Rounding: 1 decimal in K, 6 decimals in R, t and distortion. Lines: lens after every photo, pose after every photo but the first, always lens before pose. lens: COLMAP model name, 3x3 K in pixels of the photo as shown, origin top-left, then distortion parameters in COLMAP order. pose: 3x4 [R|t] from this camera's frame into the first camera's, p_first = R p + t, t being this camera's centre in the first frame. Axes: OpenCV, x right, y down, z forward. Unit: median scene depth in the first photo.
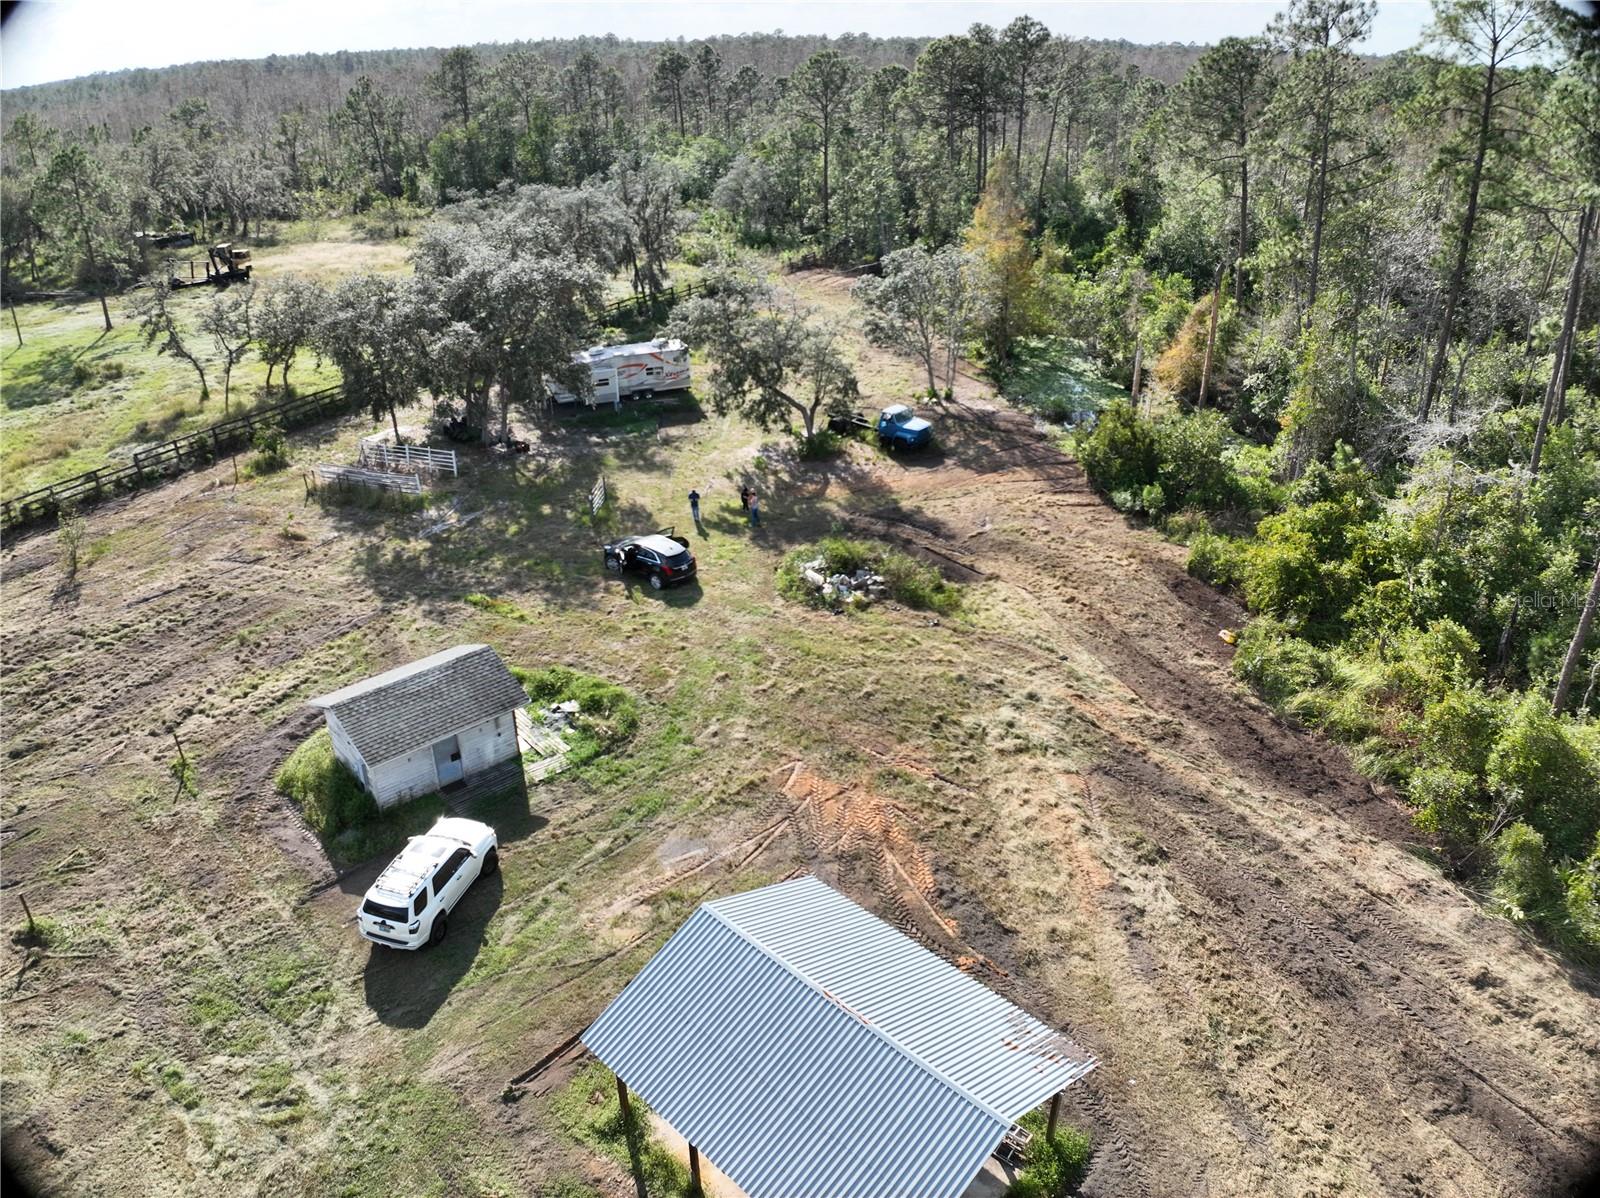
lens RADIAL K [[1119.4, 0, 802.0], [0, 1119.4, 594.9], [0, 0, 1]] dist [-0.100961, -0.016632]
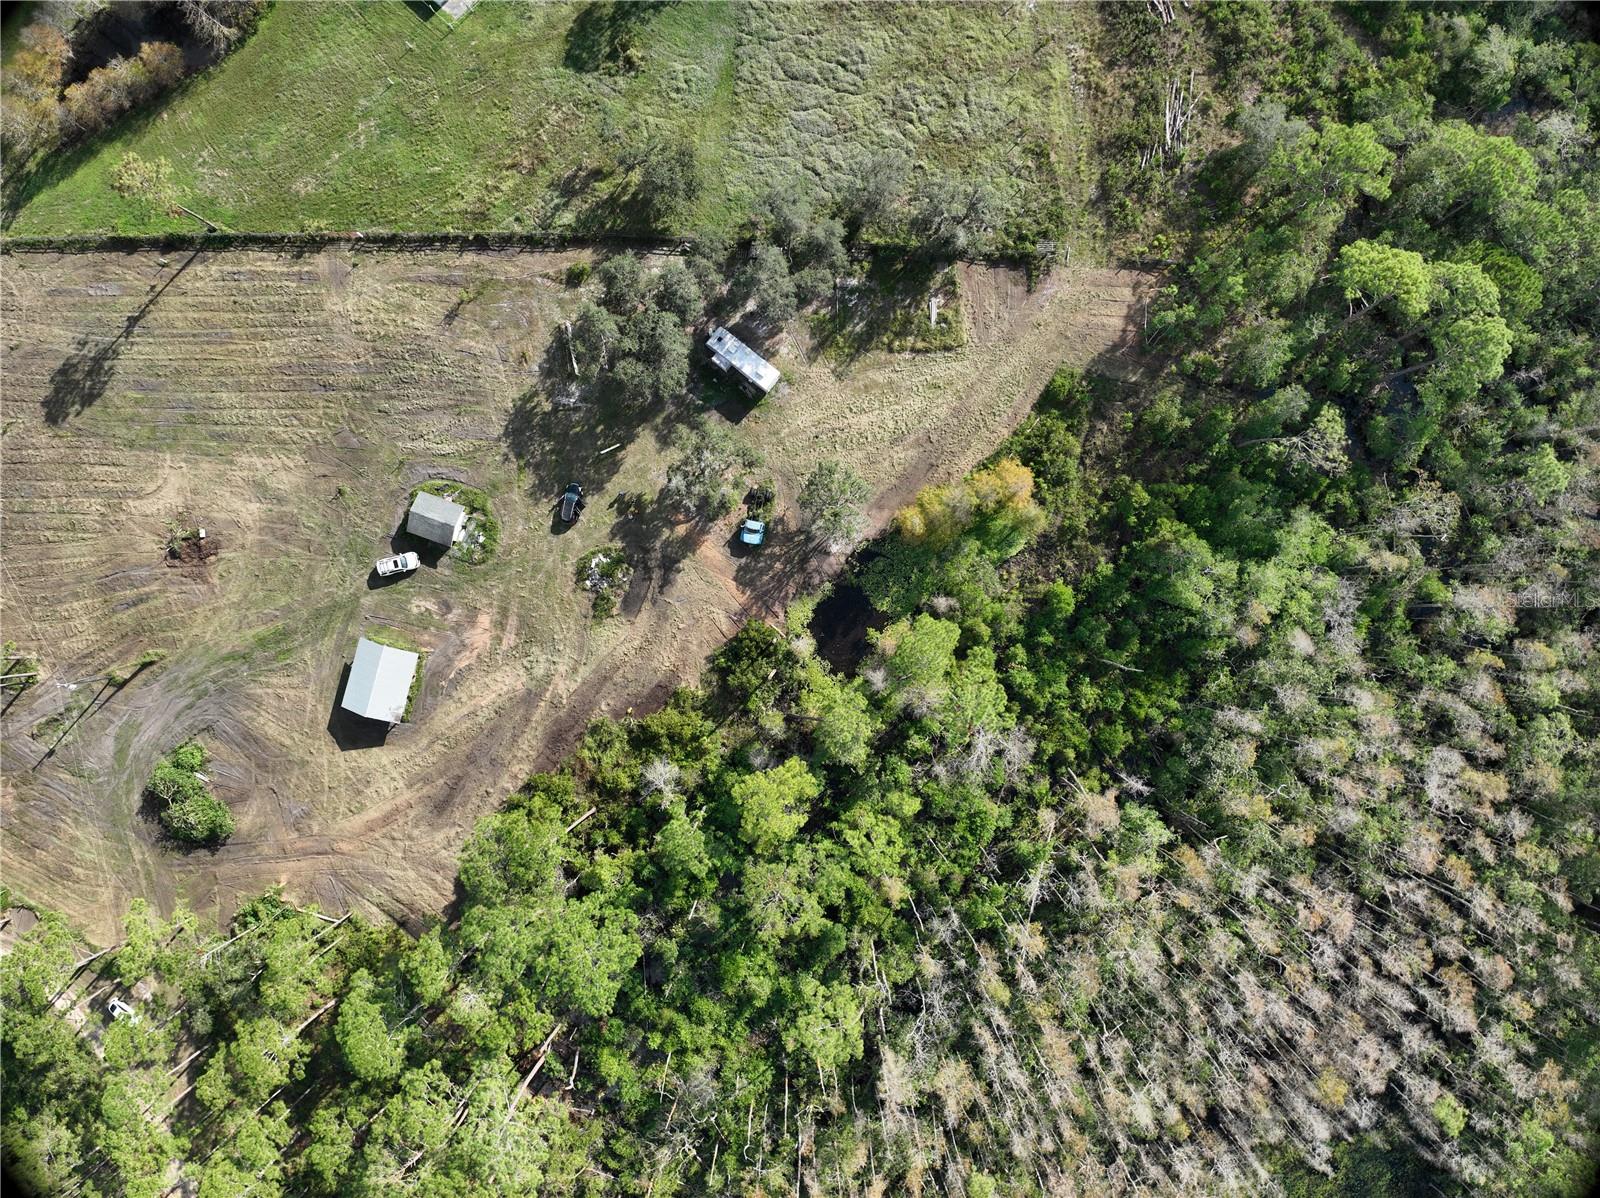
lens RADIAL K [[1119.4, 0, 802.0], [0, 1119.4, 594.9], [0, 0, 1]] dist [-0.100961, -0.016632]
pose [[0.471818, 0.881675, 0.006111, 0.359582], [-0.391191, 0.203120, 0.897615, -3.162564], [0.790163, -0.425901, 0.440739, 0.243135]]
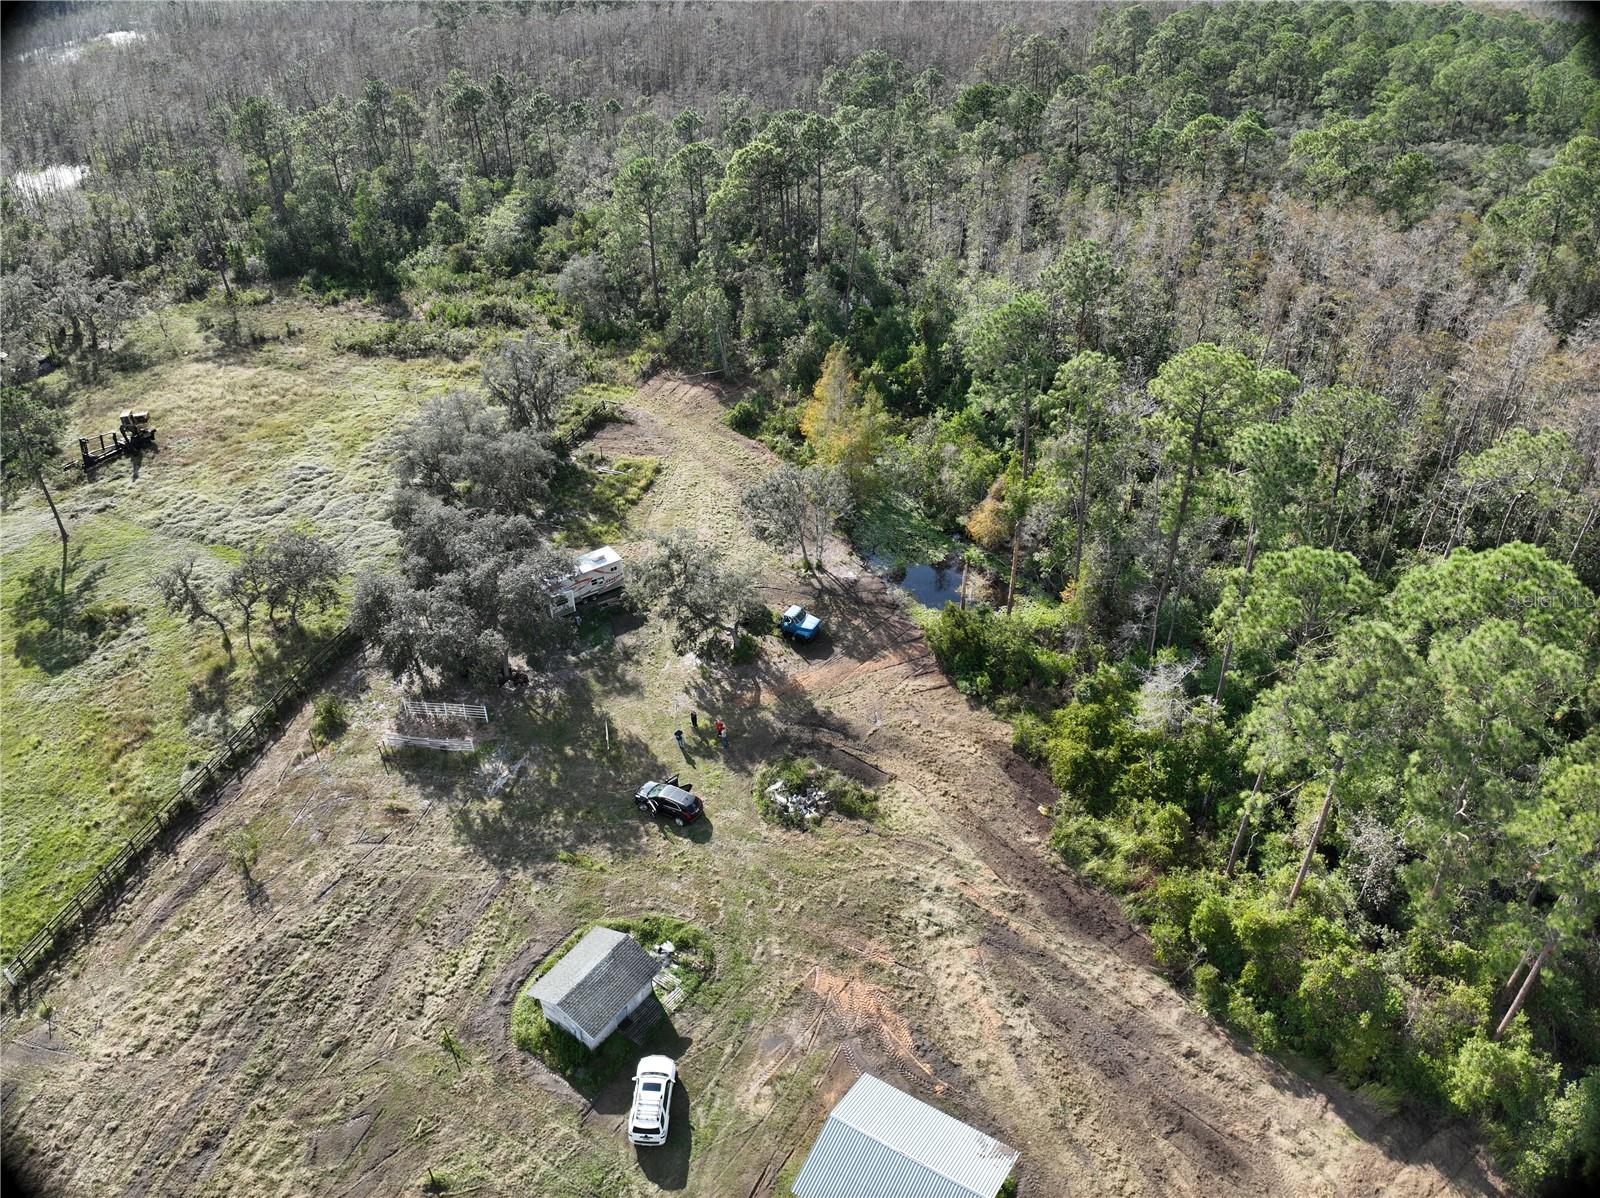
lens RADIAL K [[1126.1, 0, 802.4], [0, 1126.1, 596.2], [0, 0, 1]] dist [-0.103664, -0.015431]
pose [[0.975645, -0.126250, 0.179379, -0.245021], [0.101447, 0.984753, 0.141314, -0.617802], [-0.194485, -0.119674, 0.973578, -0.562715]]
